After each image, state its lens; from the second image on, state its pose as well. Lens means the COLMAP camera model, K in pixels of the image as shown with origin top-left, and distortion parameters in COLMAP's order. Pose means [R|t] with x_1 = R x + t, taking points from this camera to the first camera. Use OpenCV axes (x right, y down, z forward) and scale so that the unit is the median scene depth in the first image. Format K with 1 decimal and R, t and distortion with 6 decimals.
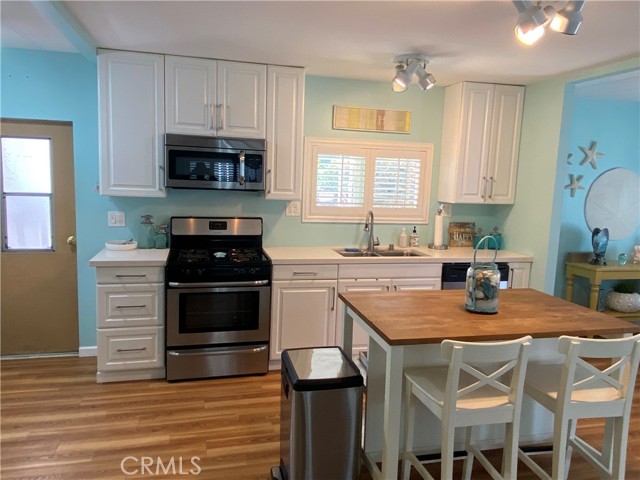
lens RADIAL K [[482.0, 0, 320.8], [0, 482.0, 237.6], [0, 0, 1]] dist [0.096361, -0.117499]
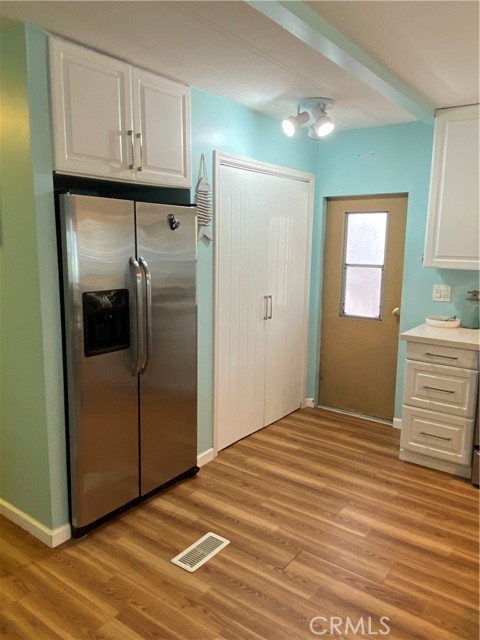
lens RADIAL K [[482.0, 0, 245.3], [0, 482.0, 317.0], [0, 0, 1]] dist [0.096361, -0.117499]
pose [[0.645102, 0.098053, -0.757779, 0.055524], [-0.090274, 0.994567, 0.051842, -0.008073], [0.758745, 0.034965, 0.650448, 0.122234]]
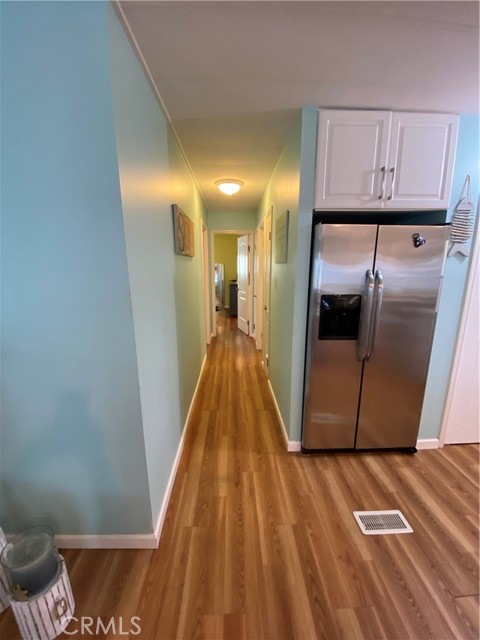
lens RADIAL K [[260.2, 0, 241.5], [0, 260.2, 318.9], [0, 0, 1]] dist [0.012616, -0.016940]
pose [[-0.206197, 0.170309, -0.963575, -0.065489], [-0.131727, 0.970942, 0.199799, -0.021119], [0.969603, 0.168127, -0.177771, 0.324028]]
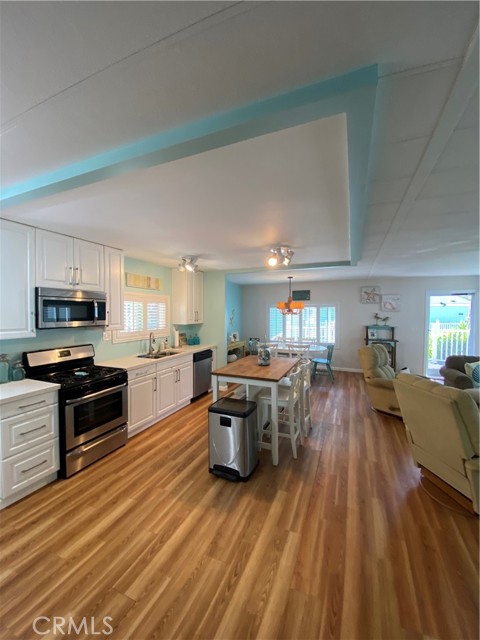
lens RADIAL K [[260.2, 0, 241.5], [0, 260.2, 318.9], [0, 0, 1]] dist [0.012616, -0.016940]
pose [[0.601086, -0.058801, 0.797018, -0.553864], [0.125868, 0.991808, -0.021754, -0.048936], [-0.789210, 0.113395, 0.603564, 0.176407]]
